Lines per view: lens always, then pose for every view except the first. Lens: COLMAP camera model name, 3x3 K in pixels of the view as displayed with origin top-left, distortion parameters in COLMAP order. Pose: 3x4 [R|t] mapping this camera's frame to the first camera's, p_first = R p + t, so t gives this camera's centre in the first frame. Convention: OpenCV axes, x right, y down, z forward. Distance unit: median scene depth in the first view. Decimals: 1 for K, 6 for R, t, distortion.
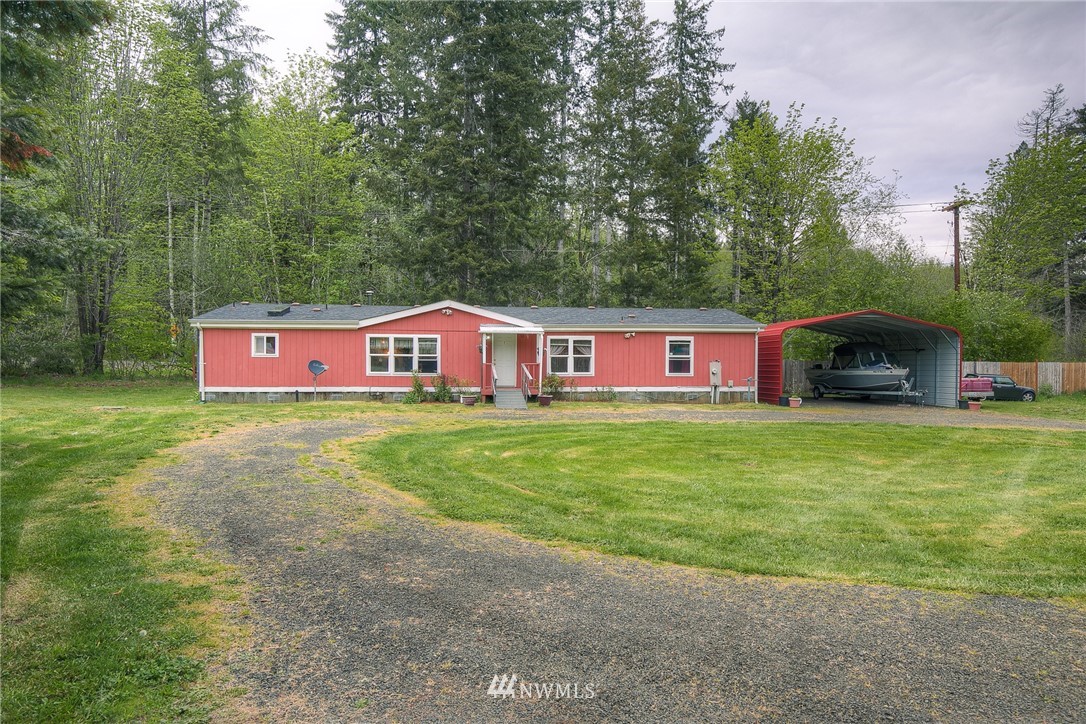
lens RADIAL K [[700.8, 0, 543.0], [0, 700.8, 362.0], [0, 0, 1]] dist [0.021478, 0.000813]
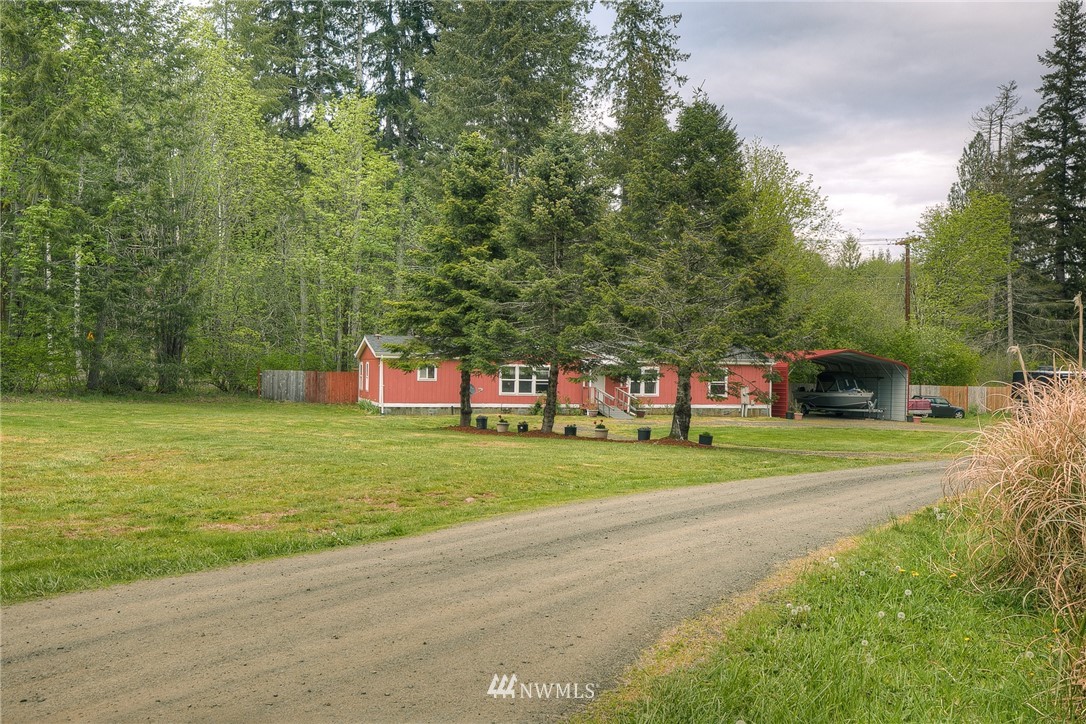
lens RADIAL K [[1053.0, 0, 543.0], [0, 1053.0, 362.0], [0, 0, 1]] dist [0.095410, -0.011059]
pose [[0.980180, 0.012315, 0.197725, -0.548191], [-0.011103, 0.999912, -0.007238, -0.029211], [-0.197796, 0.004899, 0.980231, -0.947344]]
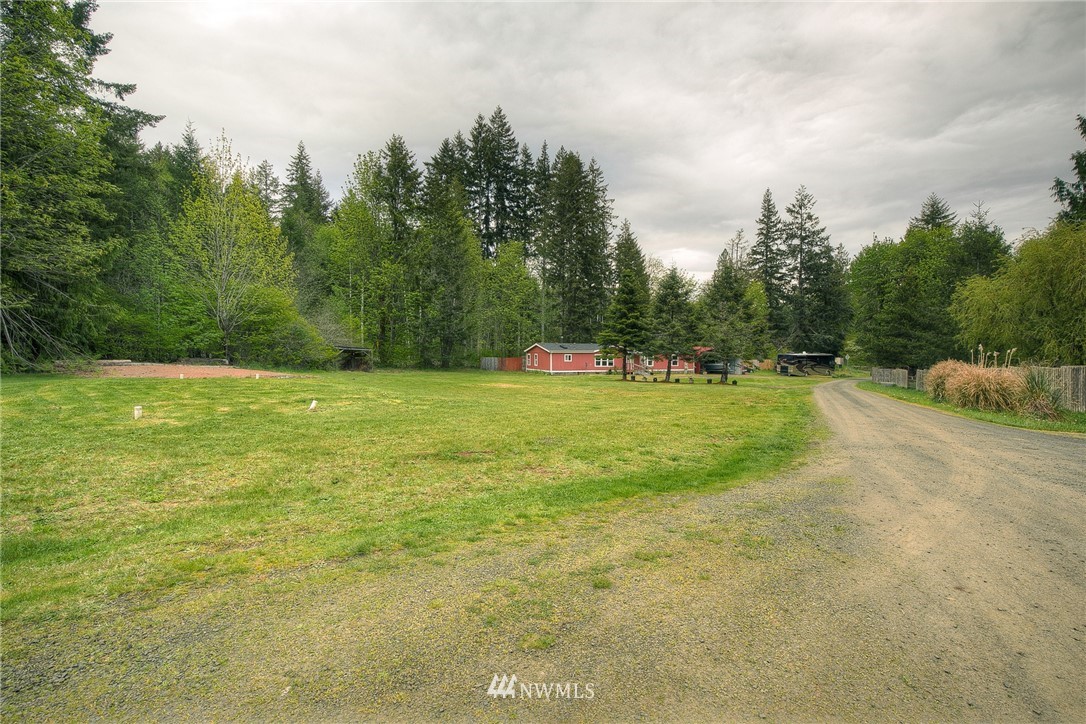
lens RADIAL K [[511.2, 0, 550.0], [0, 511.2, 361.1], [0, 0, 1]] dist [-0.017398, 0.001074]
pose [[0.954058, -0.006315, 0.299554, -1.136022], [0.001052, 0.999842, 0.017726, -0.049384], [-0.299619, -0.016597, 0.953915, -1.191329]]
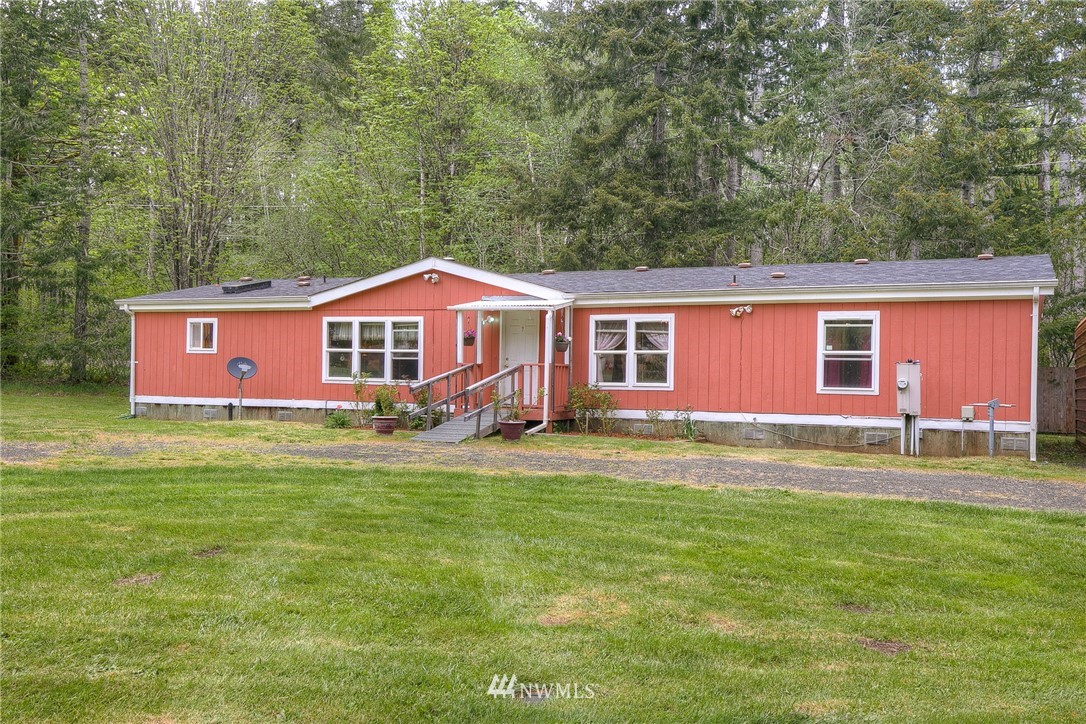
lens RADIAL K [[1053.0, 0, 543.0], [0, 1053.0, 362.0], [0, 0, 1]] dist [0.095410, -0.011059]
pose [[0.861471, 0.002631, -0.507799, 0.390175], [-0.016224, 0.999619, -0.022343, 0.018122], [0.507547, 0.027486, 0.861186, 0.271377]]
